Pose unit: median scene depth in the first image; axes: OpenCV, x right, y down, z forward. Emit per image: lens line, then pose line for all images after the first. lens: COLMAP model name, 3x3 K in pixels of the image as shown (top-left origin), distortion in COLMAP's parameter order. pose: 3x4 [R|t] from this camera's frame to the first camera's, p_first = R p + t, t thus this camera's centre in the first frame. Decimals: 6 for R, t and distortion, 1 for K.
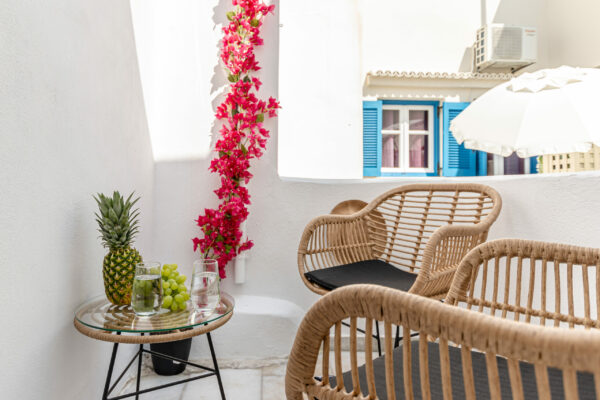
lens RADIAL K [[353.1, 0, 282.3], [0, 353.1, 200.4], [0, 0, 1]] dist [0.002089, 0.000640]
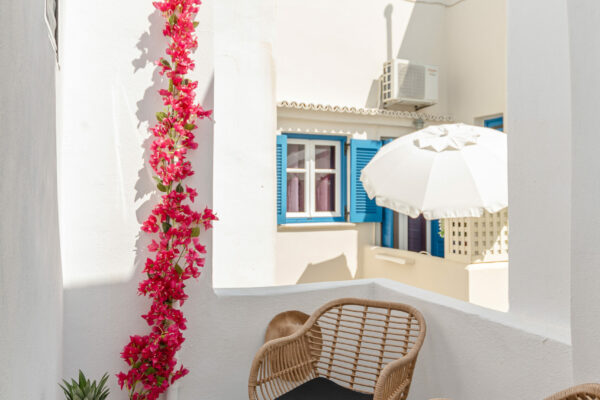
lens RADIAL K [[490.2, 0, 300.0], [0, 490.2, 200.0], [0, 0, 1]] dist [0.006112, 0.006246]
pose [[0.931540, -0.008012, 0.363550, -0.266370], [-0.001066, 0.999693, 0.024760, -0.341966], [-0.363637, -0.023453, 0.931246, -0.263890]]
